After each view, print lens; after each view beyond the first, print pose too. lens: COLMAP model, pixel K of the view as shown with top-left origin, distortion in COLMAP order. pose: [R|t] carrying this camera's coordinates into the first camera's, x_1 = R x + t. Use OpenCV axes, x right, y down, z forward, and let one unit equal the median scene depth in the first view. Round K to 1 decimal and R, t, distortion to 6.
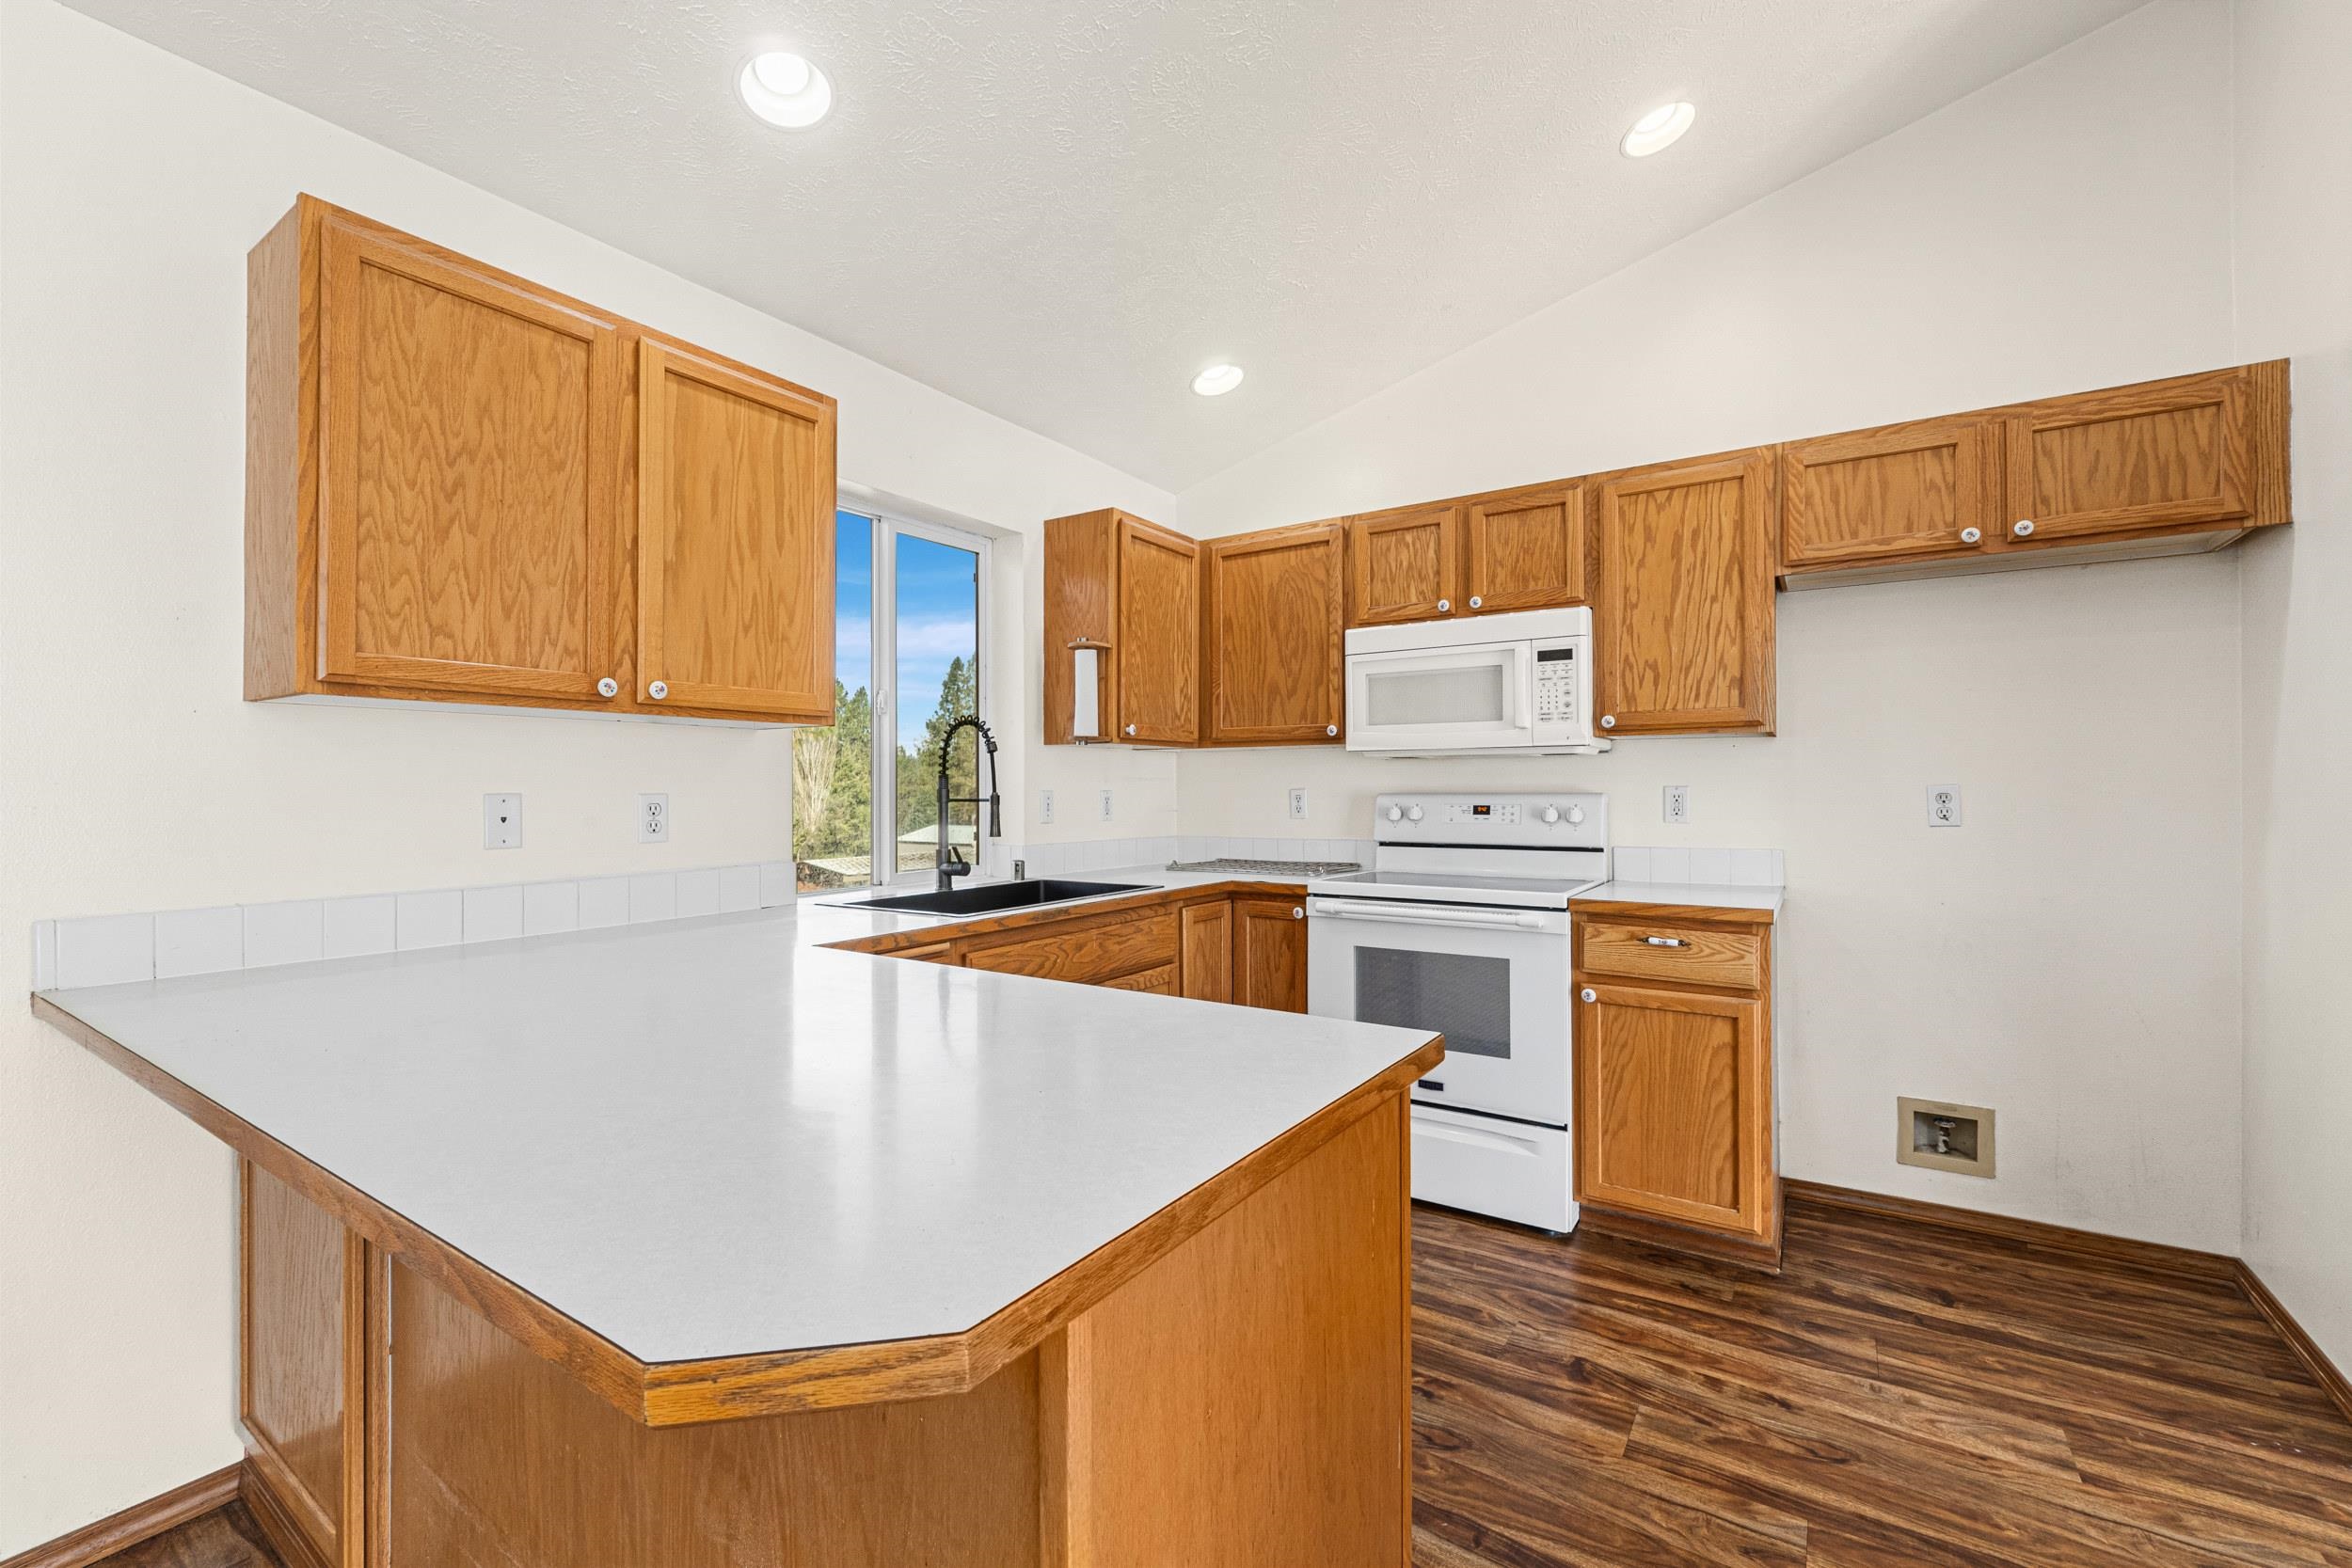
lens RADIAL K [[997.7, 0, 1174.9], [0, 997.7, 779.9], [0, 0, 1]] dist [-0.006821, 0.000748]
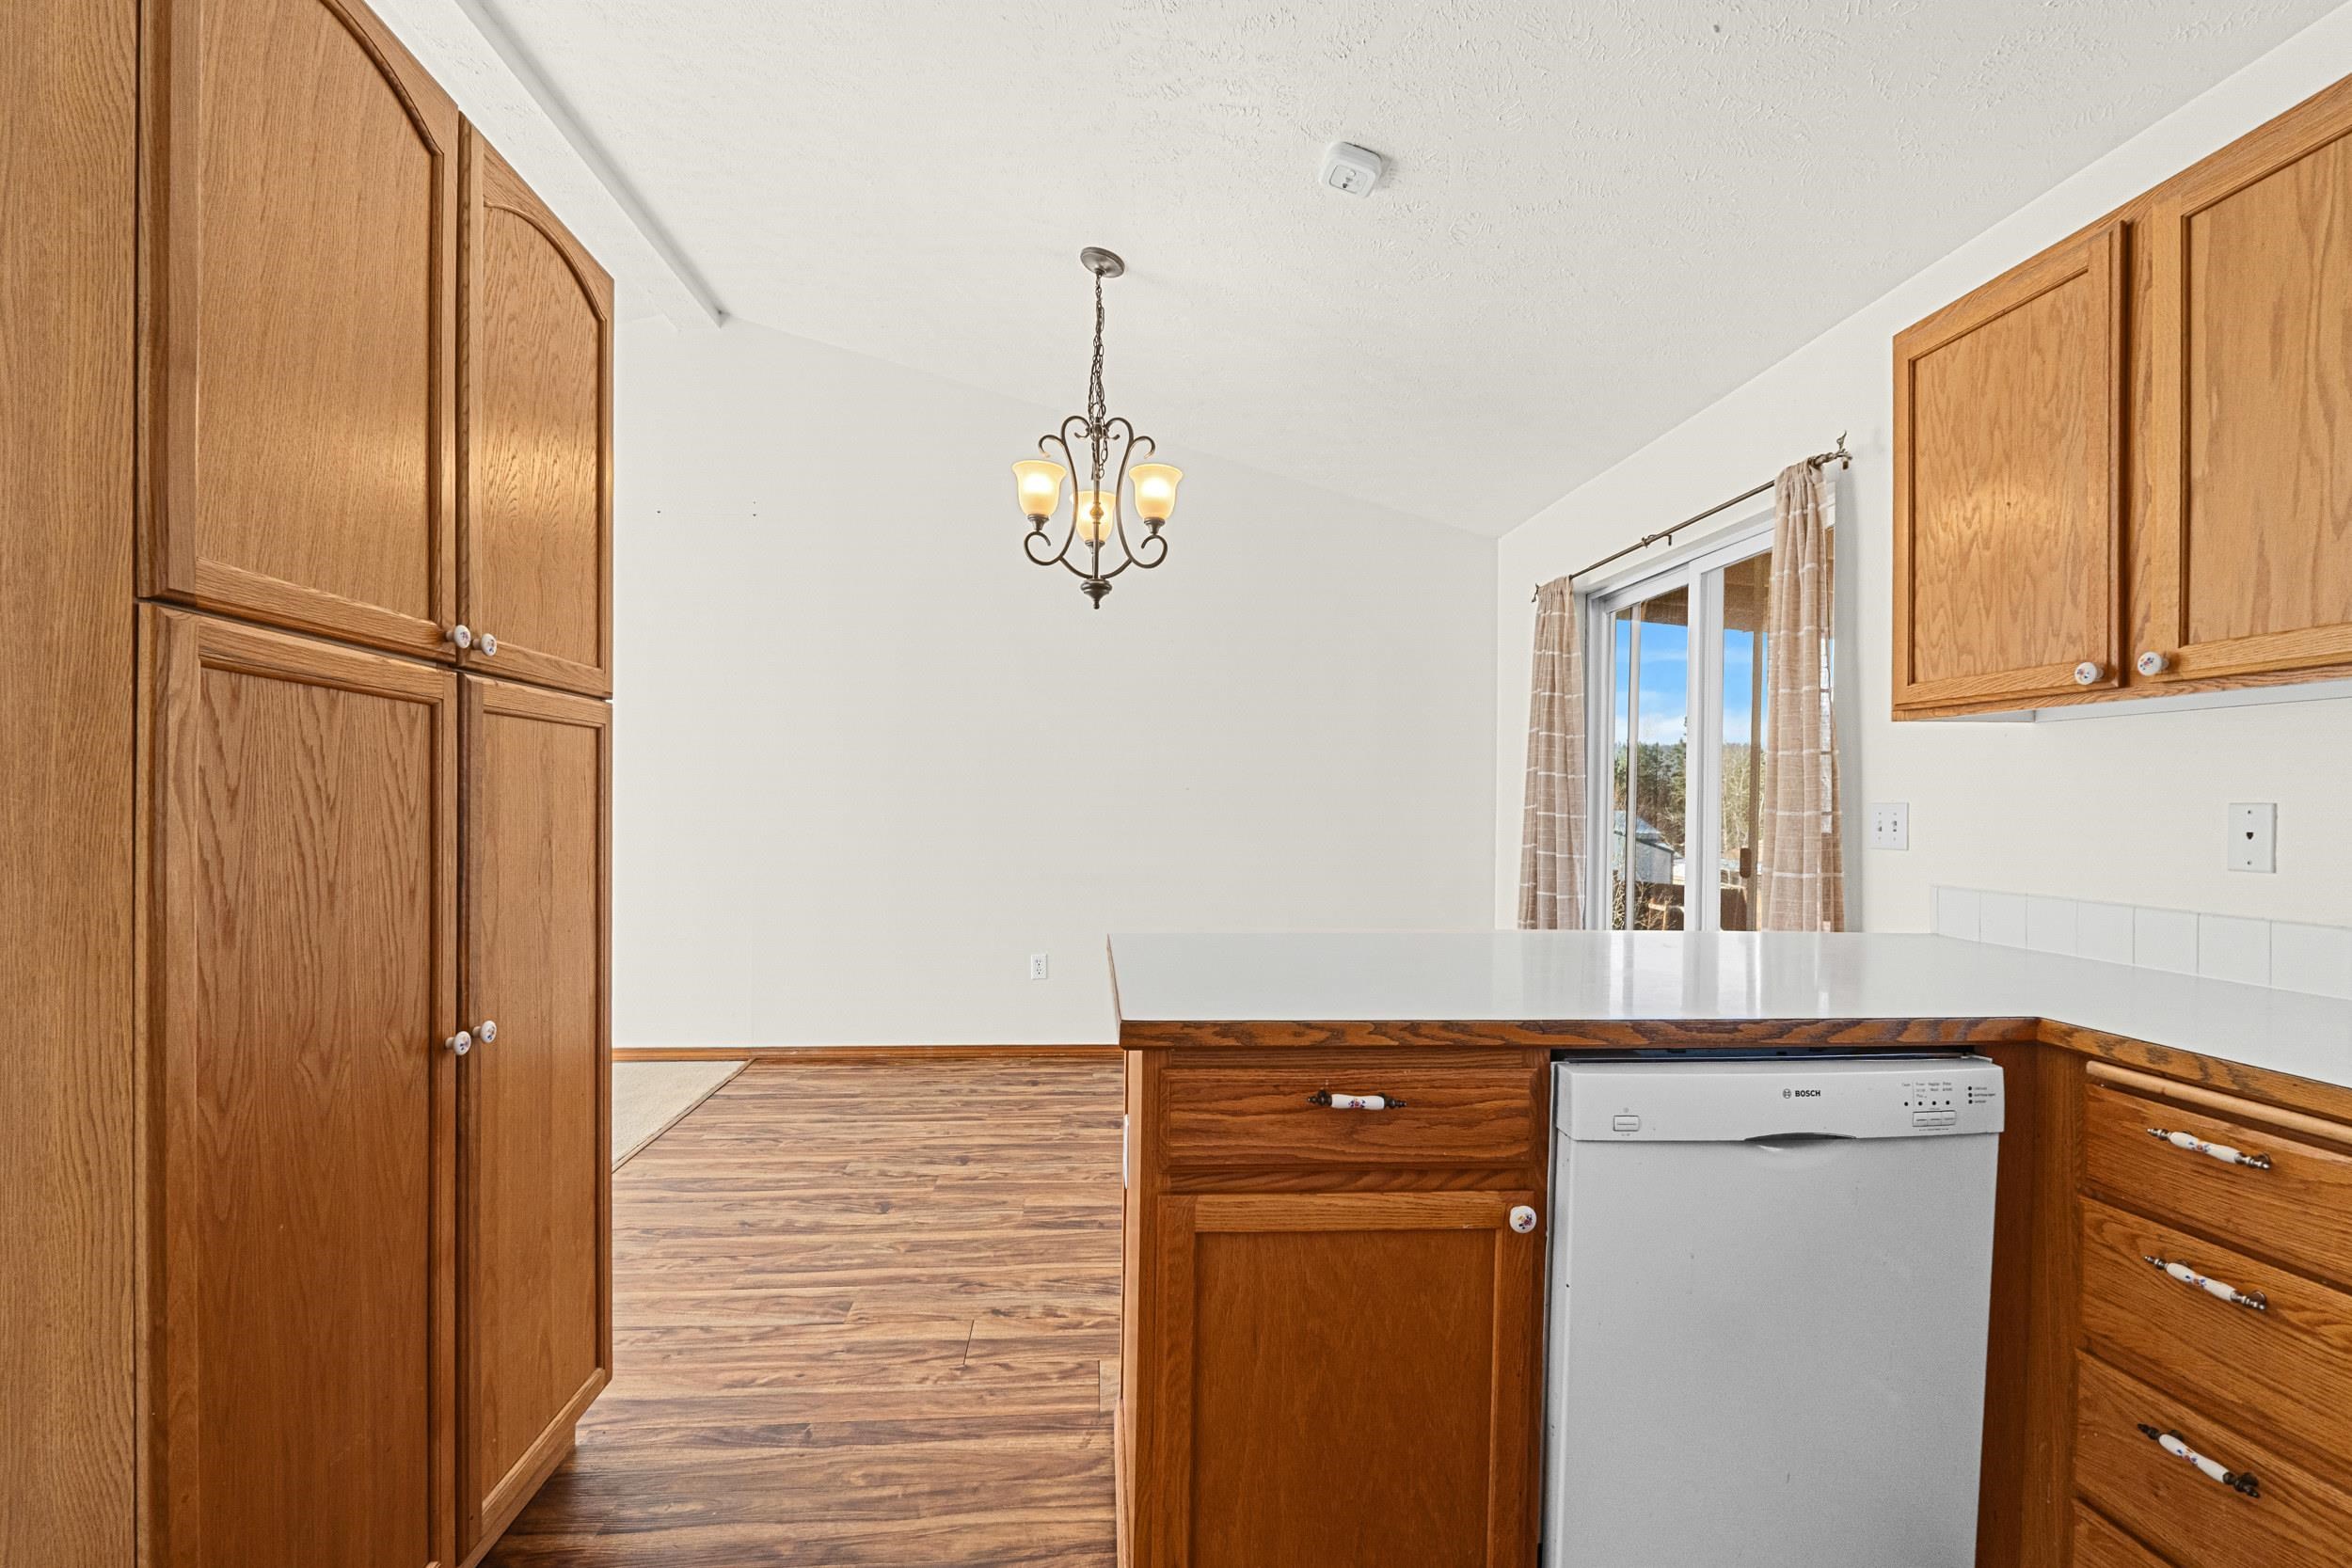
lens RADIAL K [[997.7, 0, 1162.6], [0, 997.7, 812.2], [0, 0, 1]] dist [-0.006821, 0.000748]
pose [[-0.784199, 0.000843, -0.620509, 0.370453], [-0.006038, 0.999941, 0.008990, 0.013584], [0.620480, 0.010796, -0.784148, 0.784955]]
